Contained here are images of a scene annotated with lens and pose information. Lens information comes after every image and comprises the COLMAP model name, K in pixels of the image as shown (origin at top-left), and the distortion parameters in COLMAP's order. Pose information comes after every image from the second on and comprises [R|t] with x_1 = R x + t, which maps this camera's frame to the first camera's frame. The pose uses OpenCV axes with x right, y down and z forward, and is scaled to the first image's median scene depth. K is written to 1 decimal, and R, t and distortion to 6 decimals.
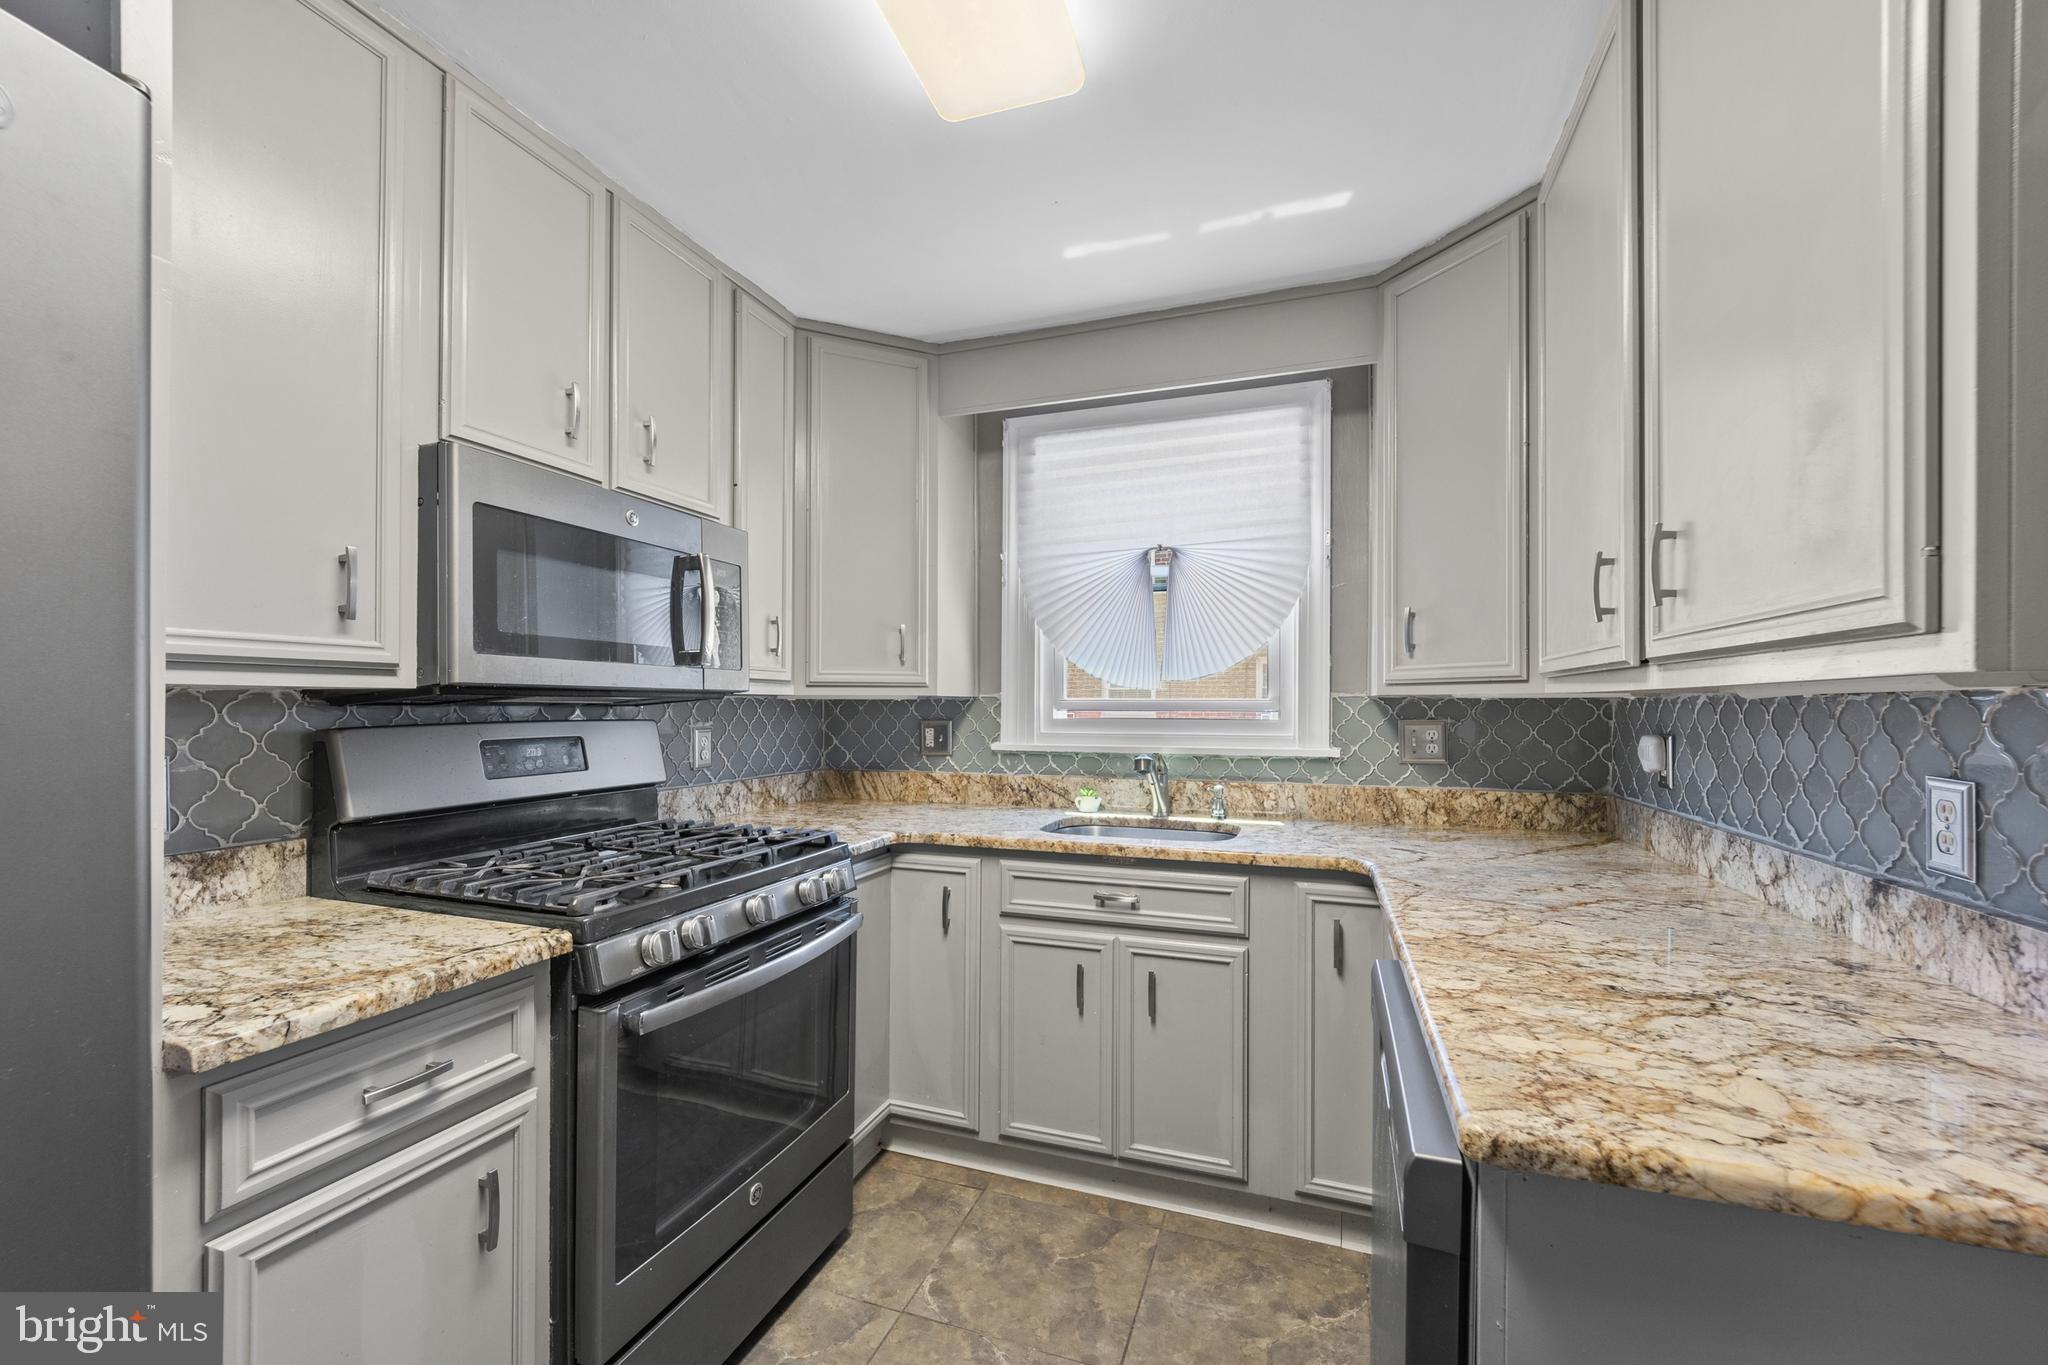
lens RADIAL K [[842.1, 0, 1036.8], [0, 842.1, 701.0], [0, 0, 1]] dist [-0.018983, -0.000210]
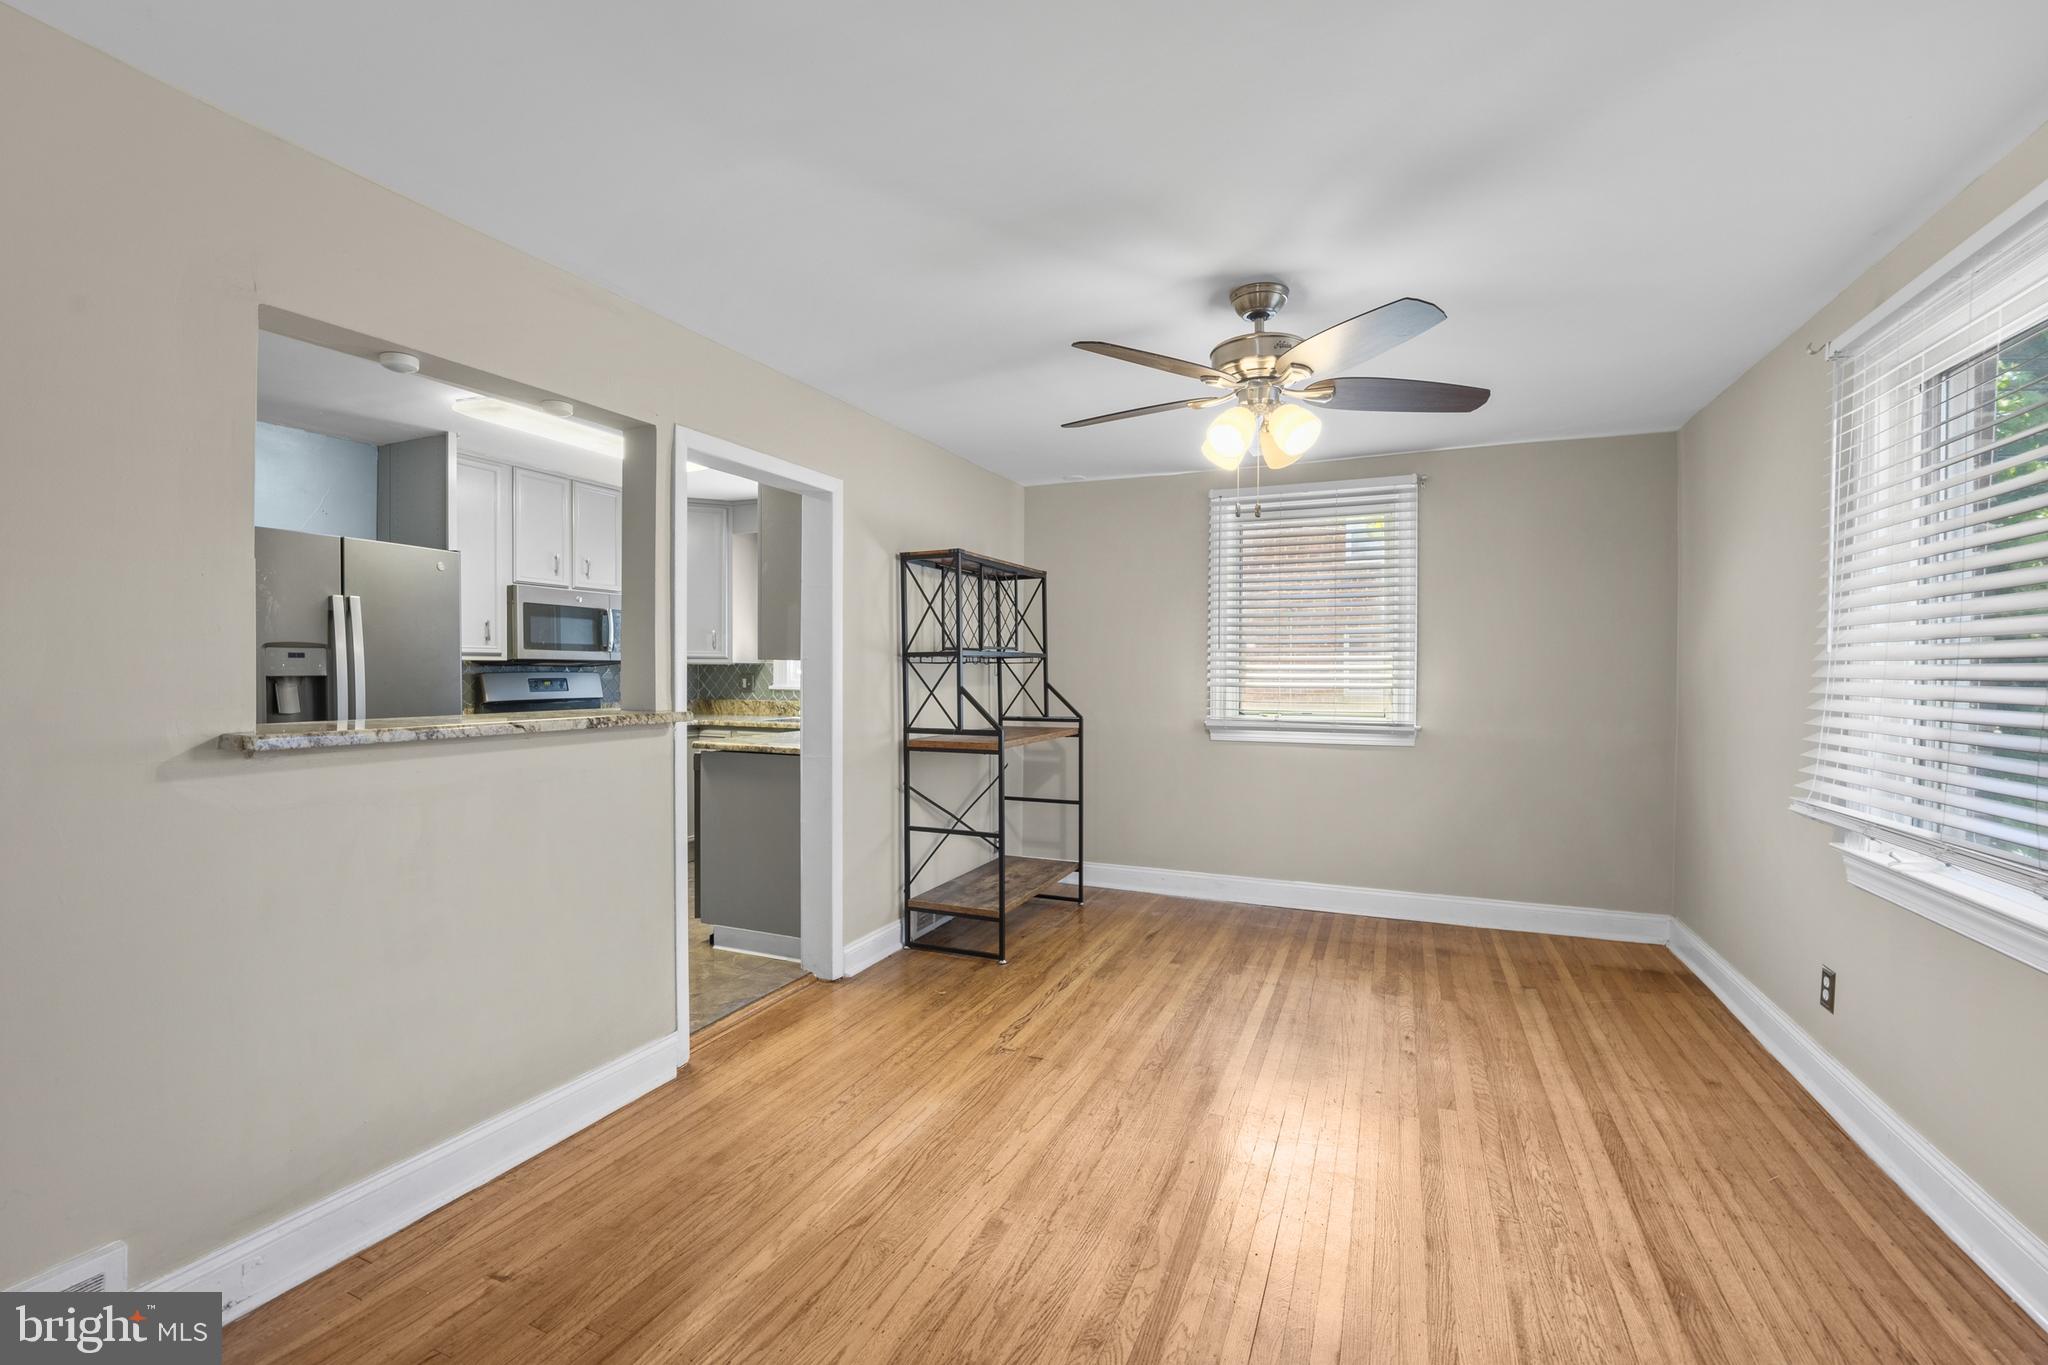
lens RADIAL K [[842.1, 0, 1001.7], [0, 842.1, 679.0], [0, 0, 1]] dist [-0.018983, -0.000210]
pose [[0.995173, 0.004620, -0.098027, 1.249842], [-0.003136, 0.999878, 0.015287, 0.000954], [0.098086, -0.014906, 0.995066, -1.719635]]
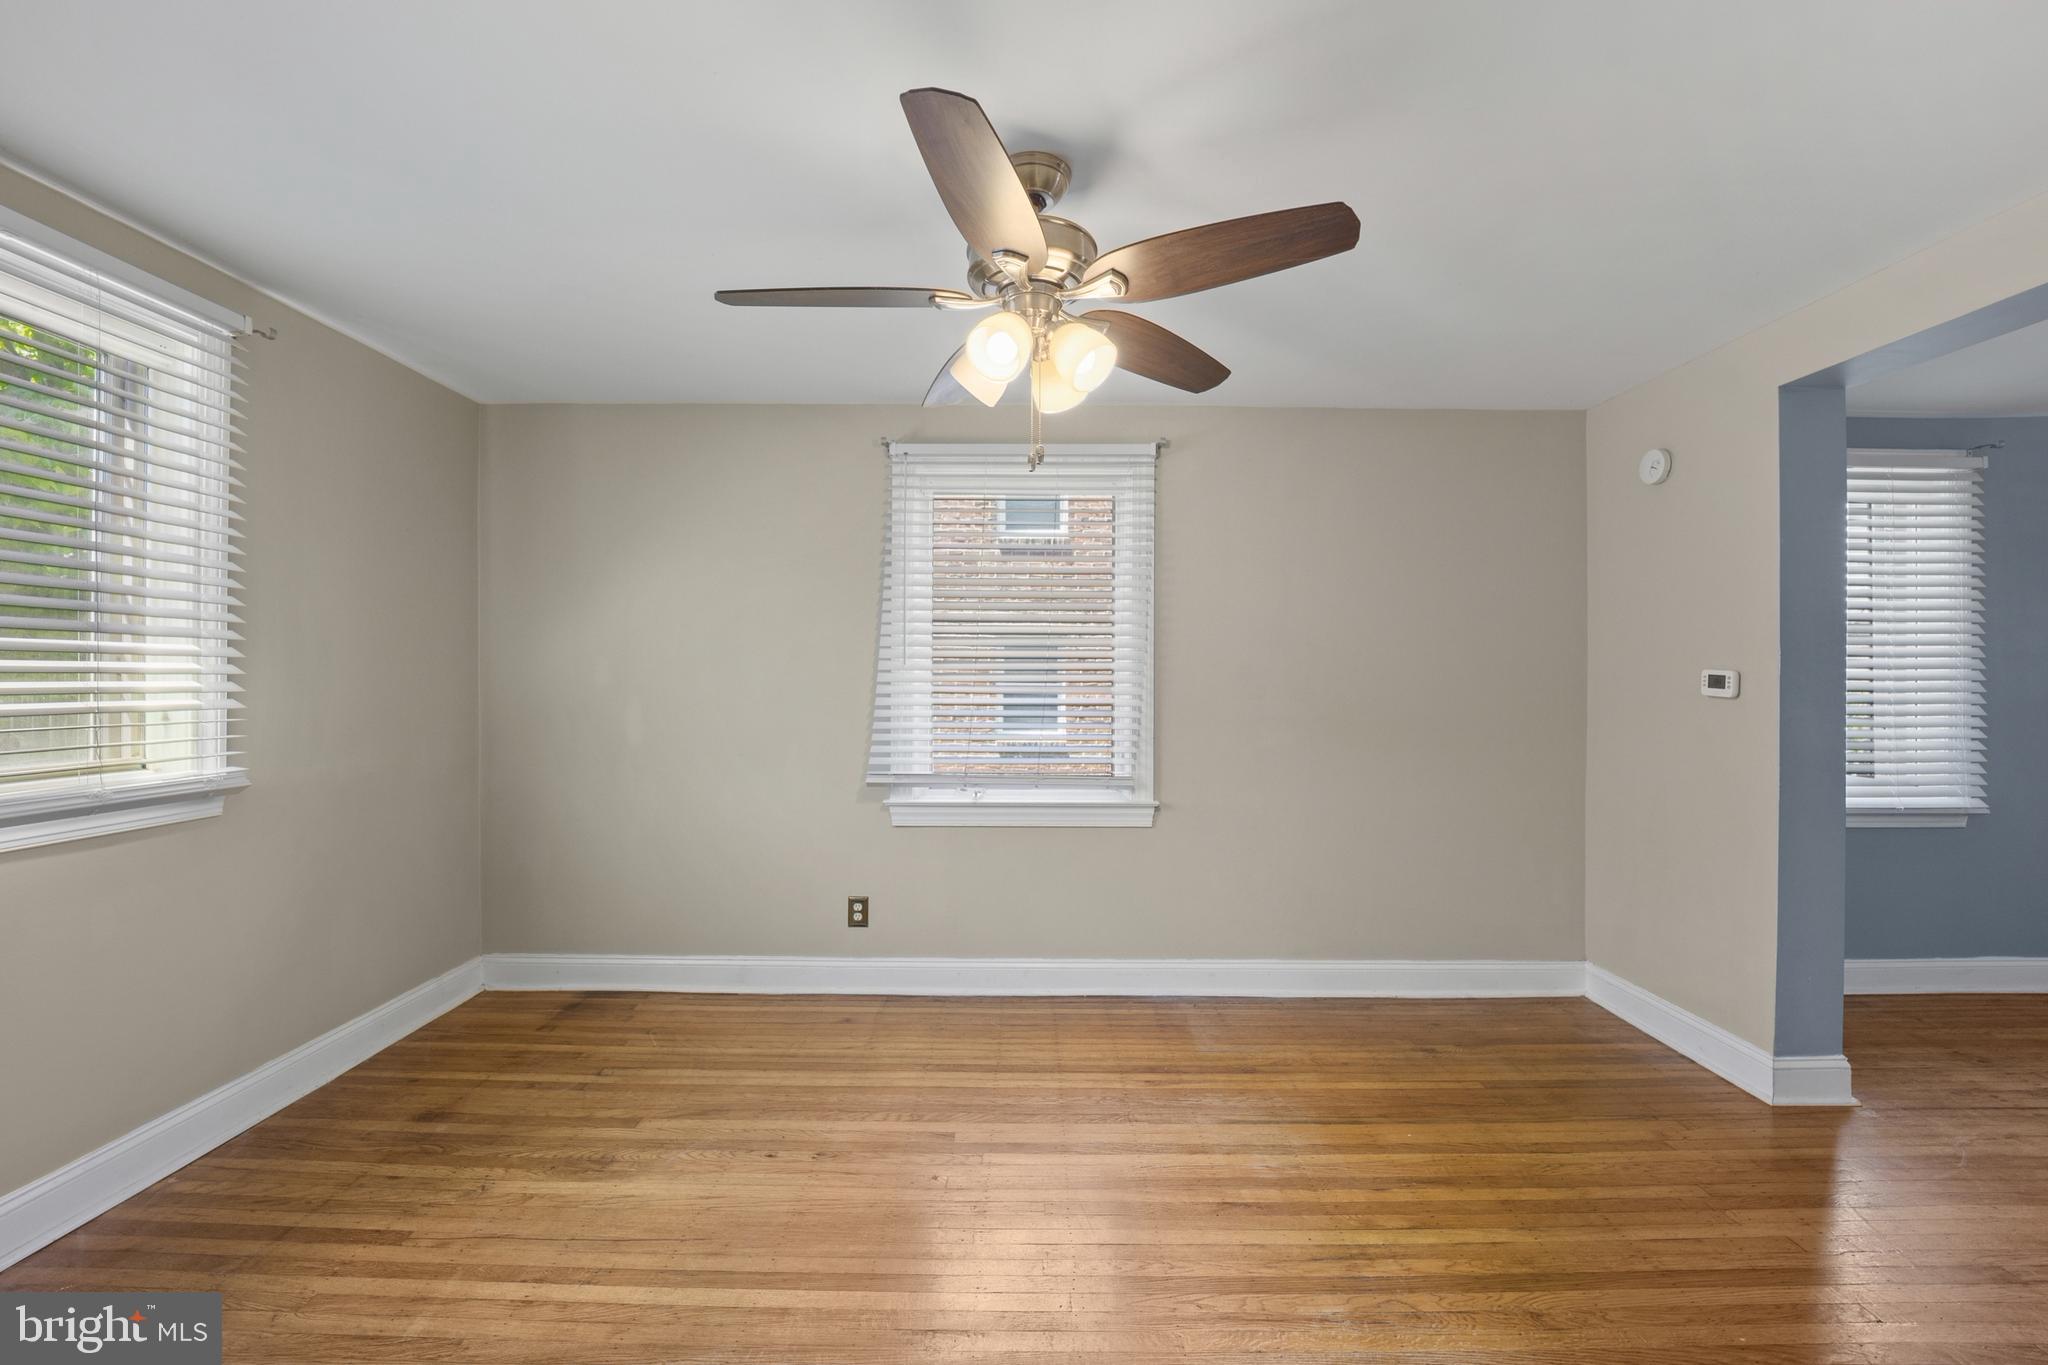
lens RADIAL K [[842.1, 0, 1048.8], [0, 842.1, 668.2], [0, 0, 1]] dist [-0.018983, -0.000210]
pose [[-0.333205, 0.011811, 0.942781, 0.542853], [-0.004529, 0.999890, -0.014128, 0.014438], [-0.942844, -0.008978, -0.333114, 0.050502]]
